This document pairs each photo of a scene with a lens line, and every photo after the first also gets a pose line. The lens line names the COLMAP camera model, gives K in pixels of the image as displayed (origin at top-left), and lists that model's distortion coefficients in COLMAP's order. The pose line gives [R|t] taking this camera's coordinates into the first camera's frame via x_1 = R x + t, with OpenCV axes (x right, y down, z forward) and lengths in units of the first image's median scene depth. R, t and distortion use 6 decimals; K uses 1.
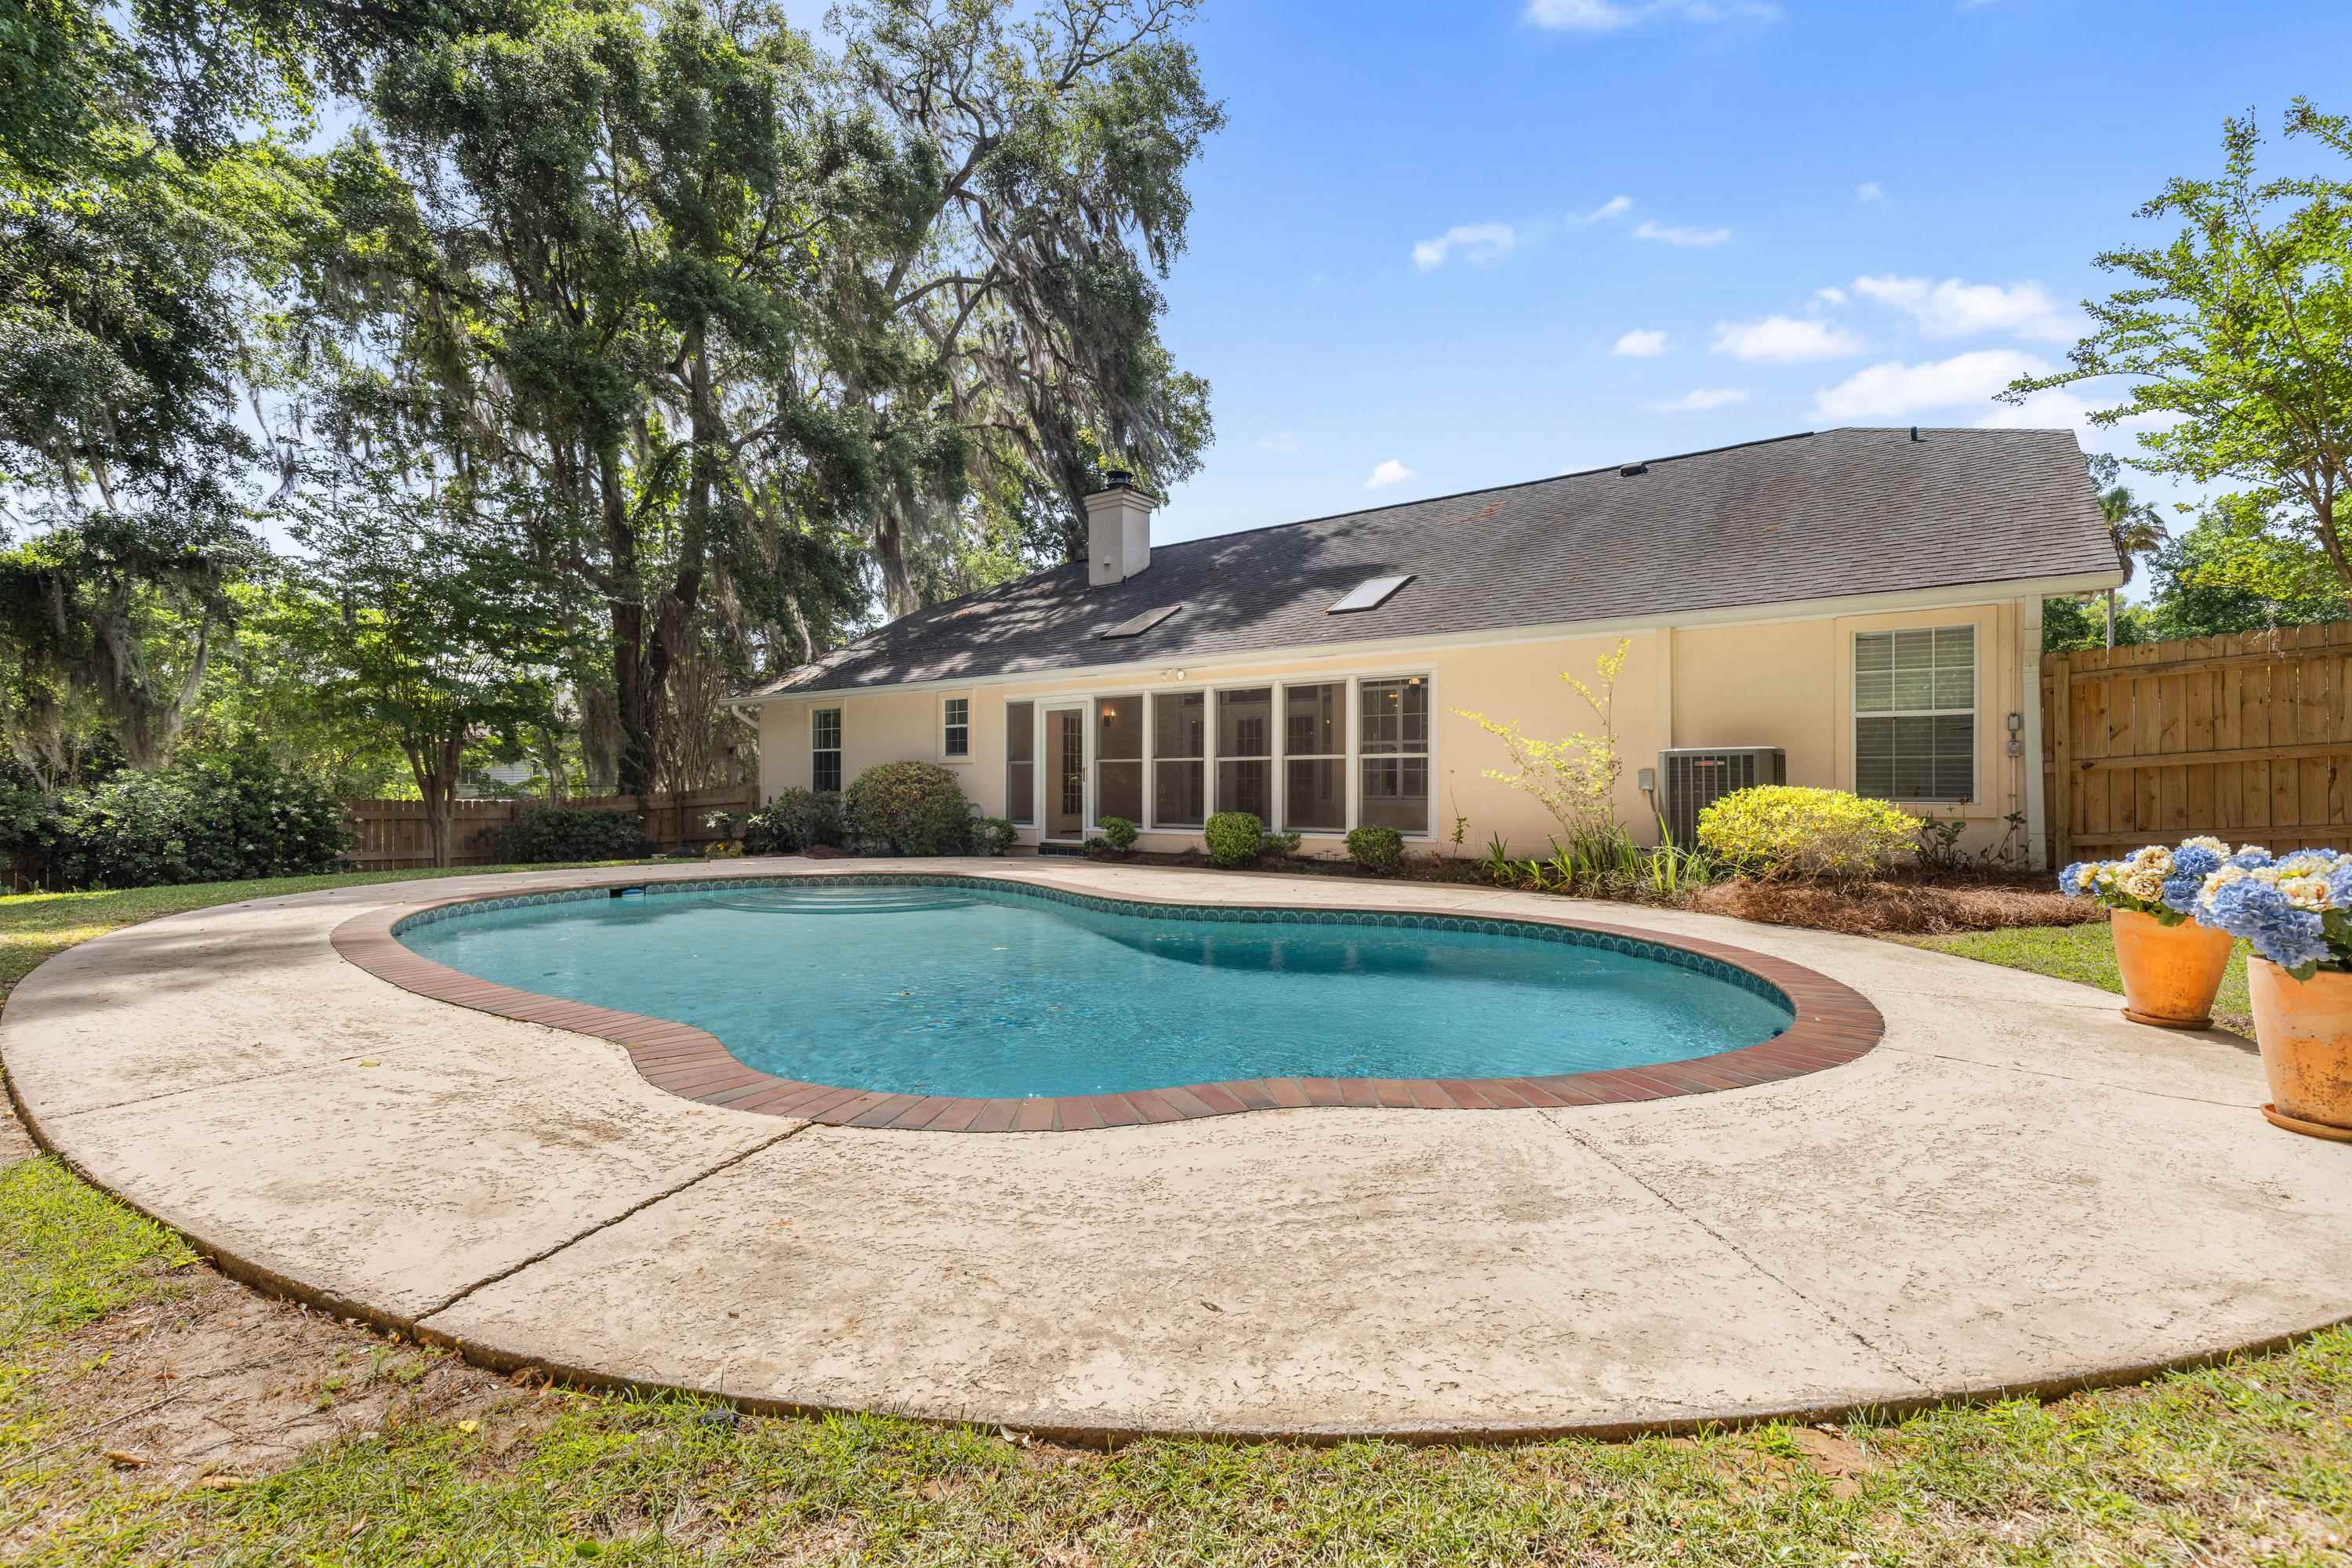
lens RADIAL K [[1049.1, 0, 1179.1], [0, 1049.1, 781.1], [0, 0, 1]] dist [-0.002038, 0.000768]
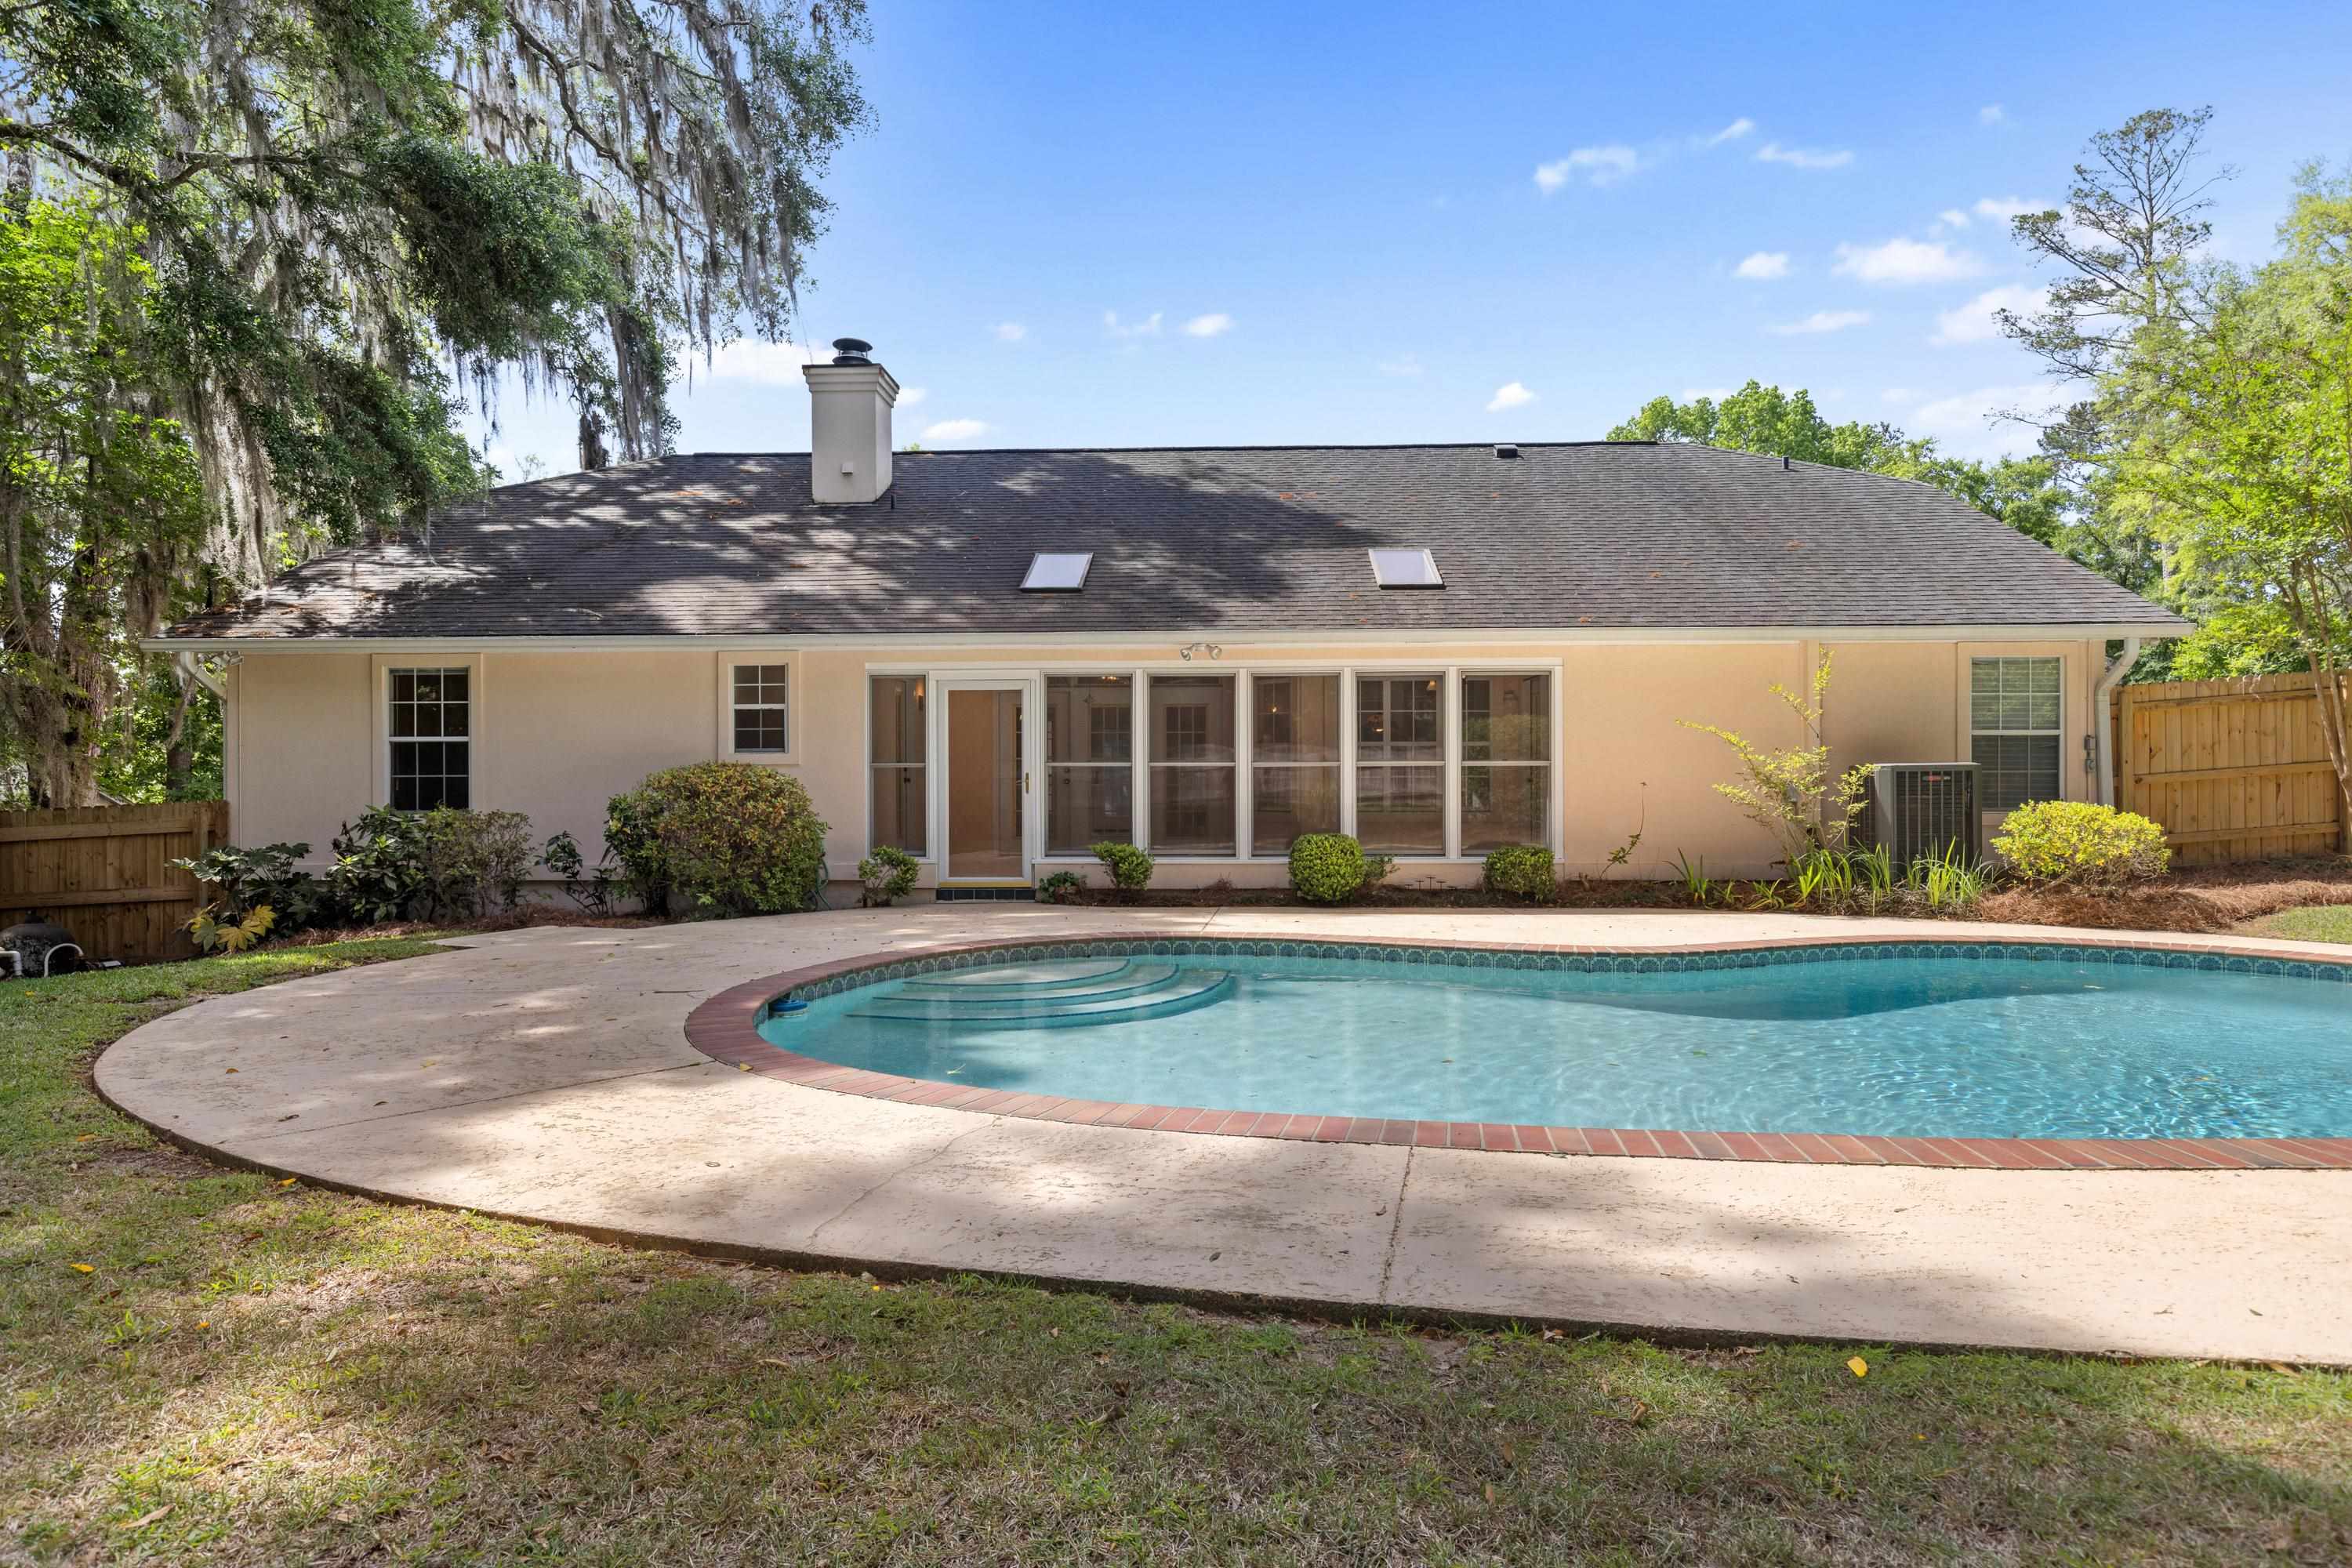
lens RADIAL K [[1354.6, 0, 1175.4], [0, 1354.6, 767.1], [0, 0, 1]] dist [-0.001300, 0.002470]
pose [[0.822086, -0.001956, 0.569360, -0.475925], [0.001283, 0.999998, 0.001584, -0.016572], [-0.569361, -0.000572, 0.822087, 0.176898]]
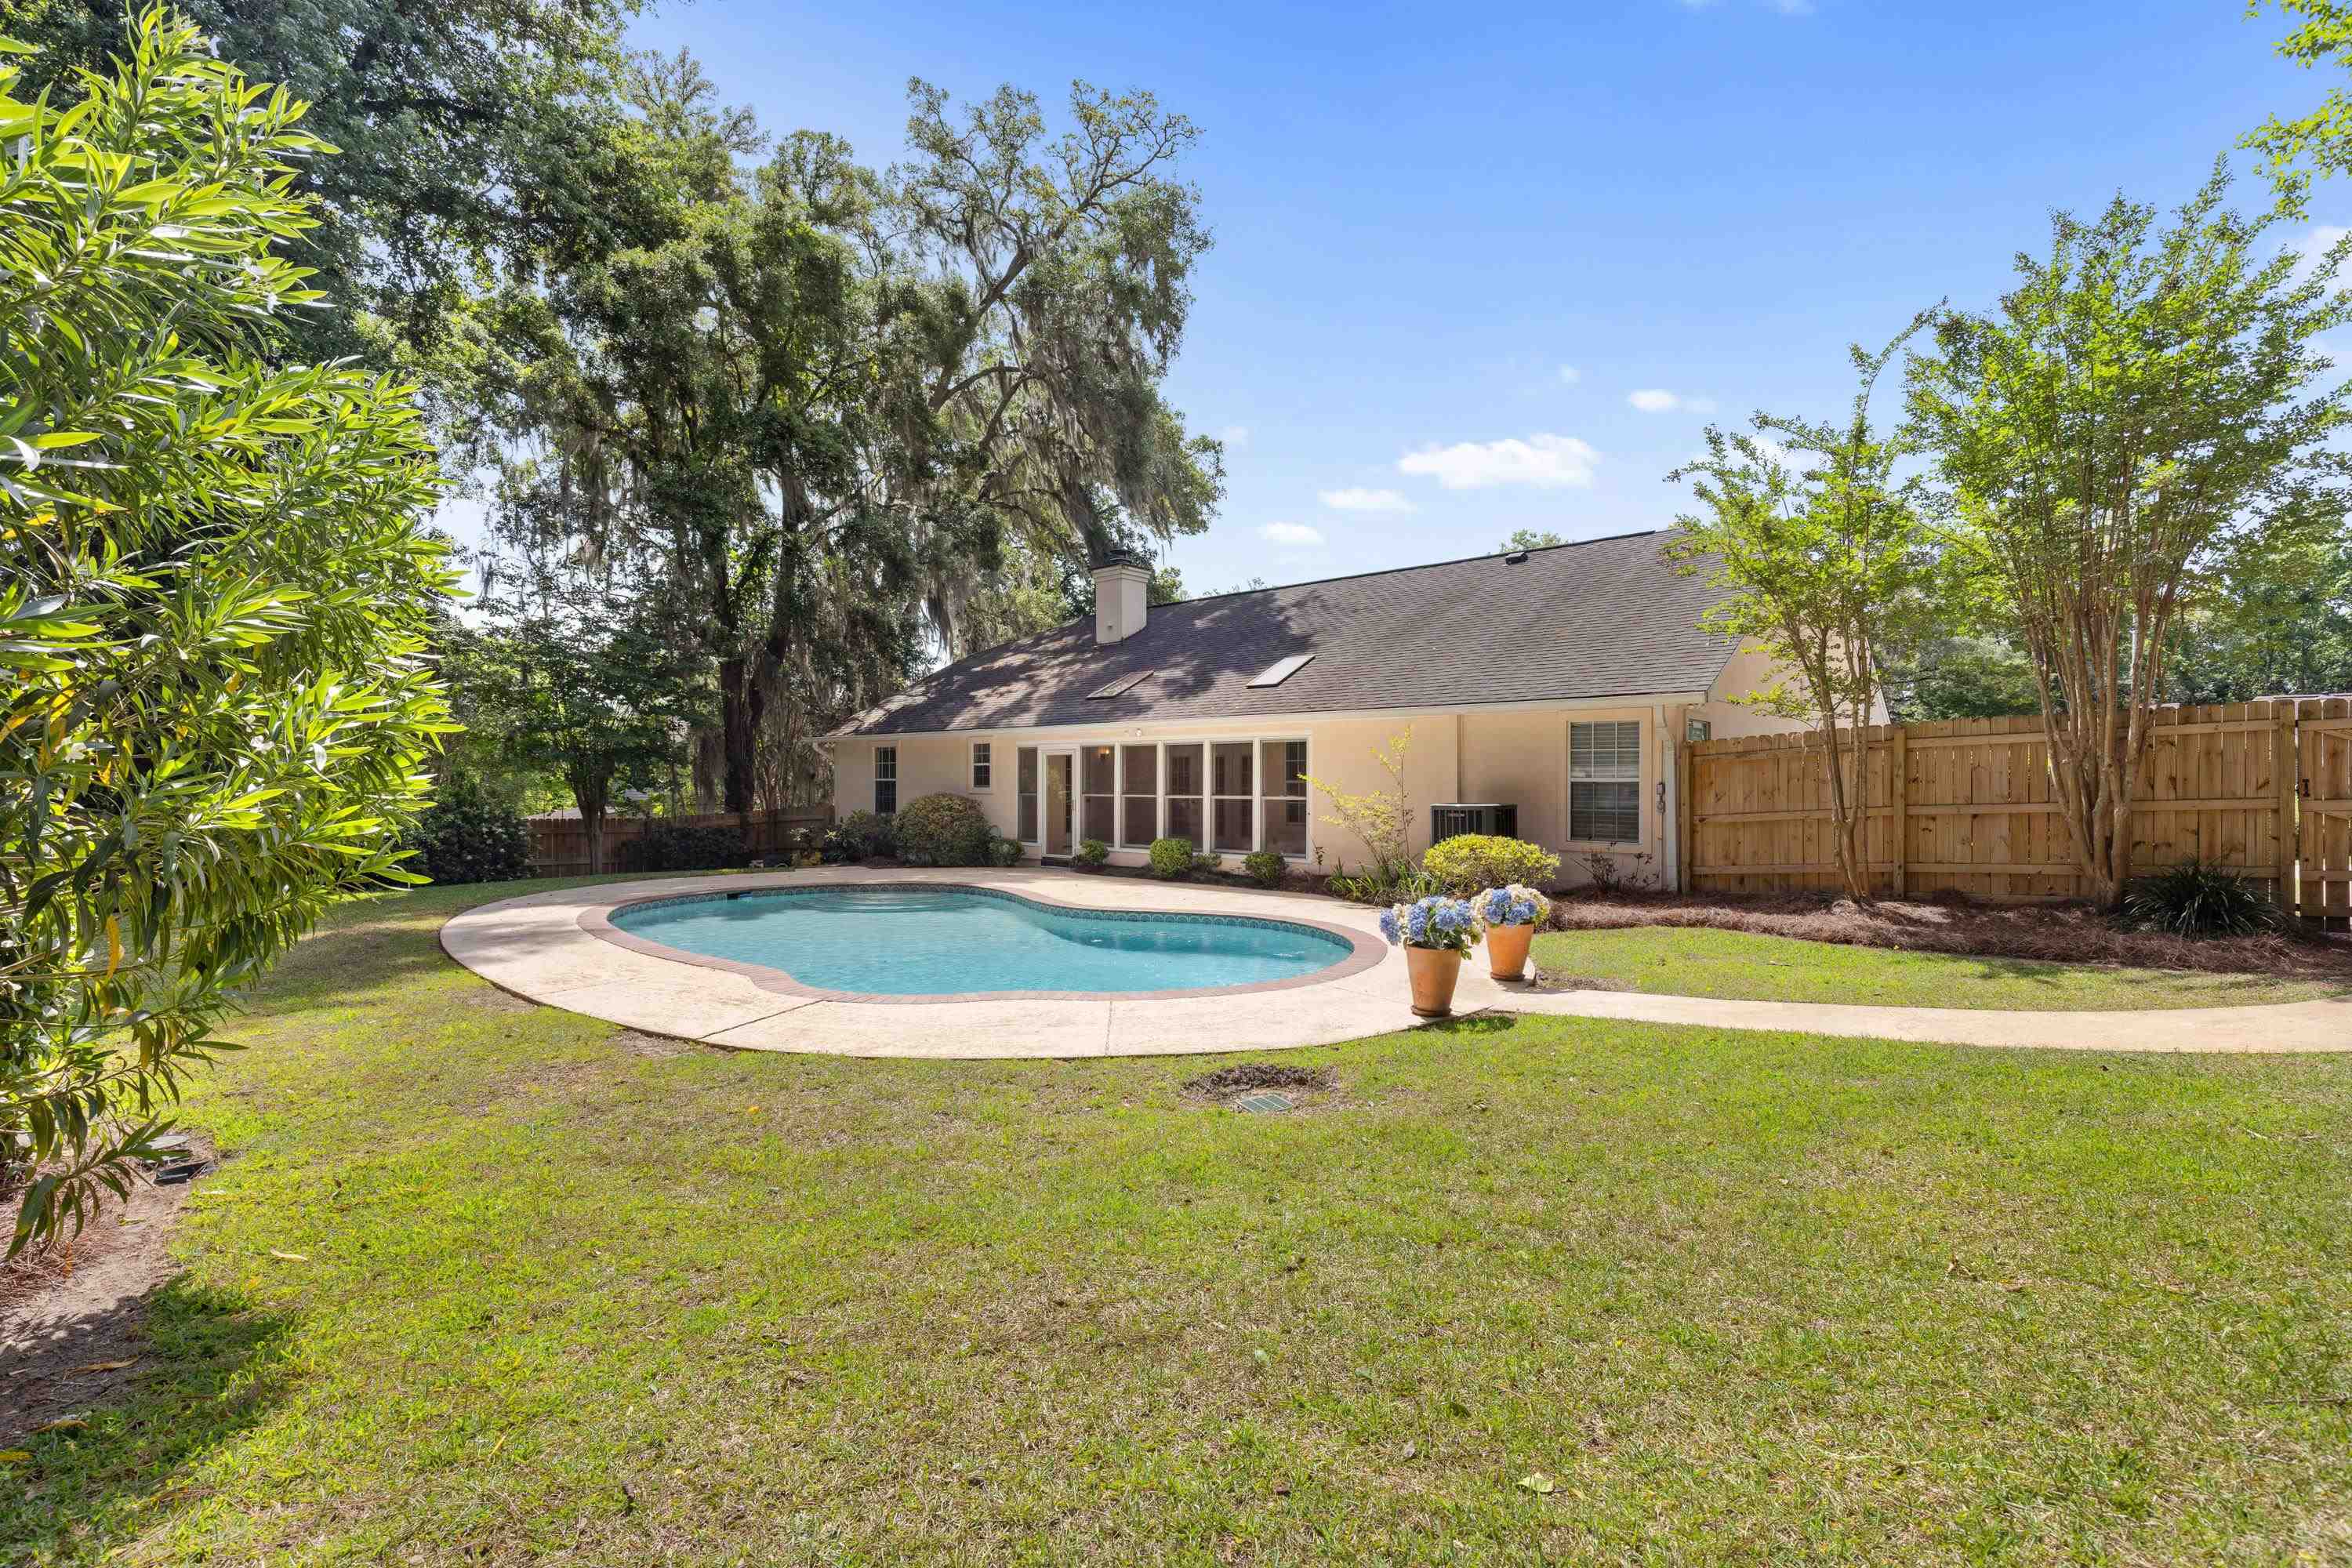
lens RADIAL K [[1049.1, 0, 1183.8], [0, 1049.1, 791.0], [0, 0, 1]] dist [-0.002038, 0.000768]
pose [[0.997456, 0.000915, -0.071278, 0.125620], [0.000129, 0.999893, 0.014635, -0.038994], [0.071283, -0.014607, 0.997349, -0.261928]]
